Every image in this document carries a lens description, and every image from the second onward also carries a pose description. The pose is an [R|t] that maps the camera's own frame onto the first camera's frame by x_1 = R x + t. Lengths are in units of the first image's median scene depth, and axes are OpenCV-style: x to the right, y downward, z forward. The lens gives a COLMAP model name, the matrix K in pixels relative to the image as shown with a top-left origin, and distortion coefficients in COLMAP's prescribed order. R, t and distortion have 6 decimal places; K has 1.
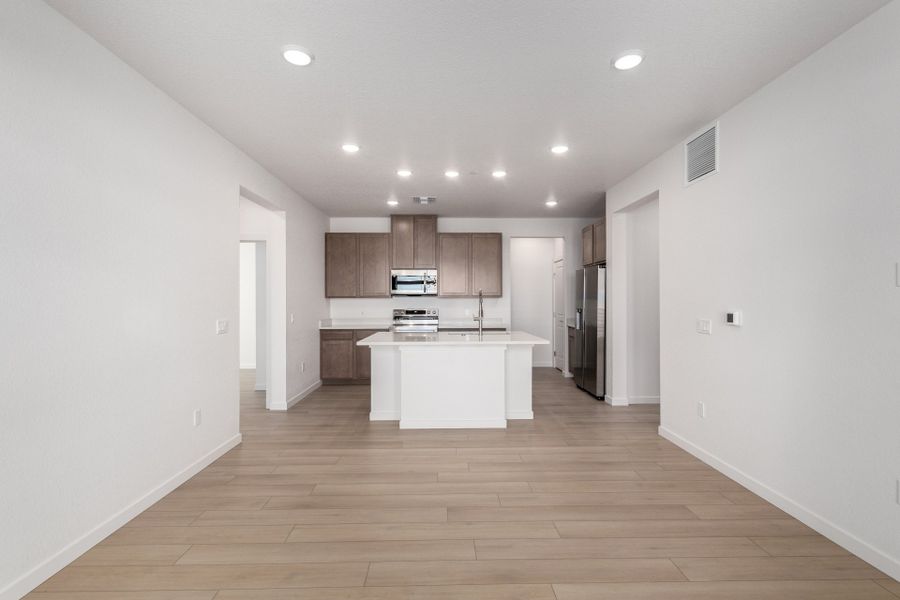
lens RADIAL K [[419.2, 0, 451.0], [0, 419.2, 300.1], [0, 0, 1]] dist [-0.003212, -0.000853]
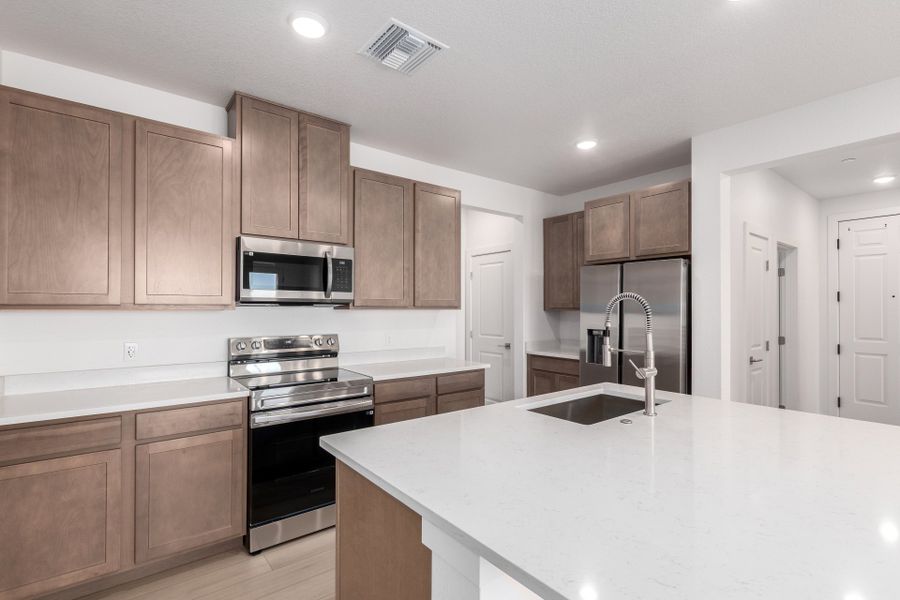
lens RADIAL K [[419.2, 0, 448.2], [0, 419.2, 301.3], [0, 0, 1]] dist [-0.003212, -0.000853]
pose [[0.793259, 0.017607, 0.608630, -0.221335], [-0.003000, 0.999683, -0.025009, -0.004239], [-0.608877, 0.018012, 0.793060, 0.580880]]
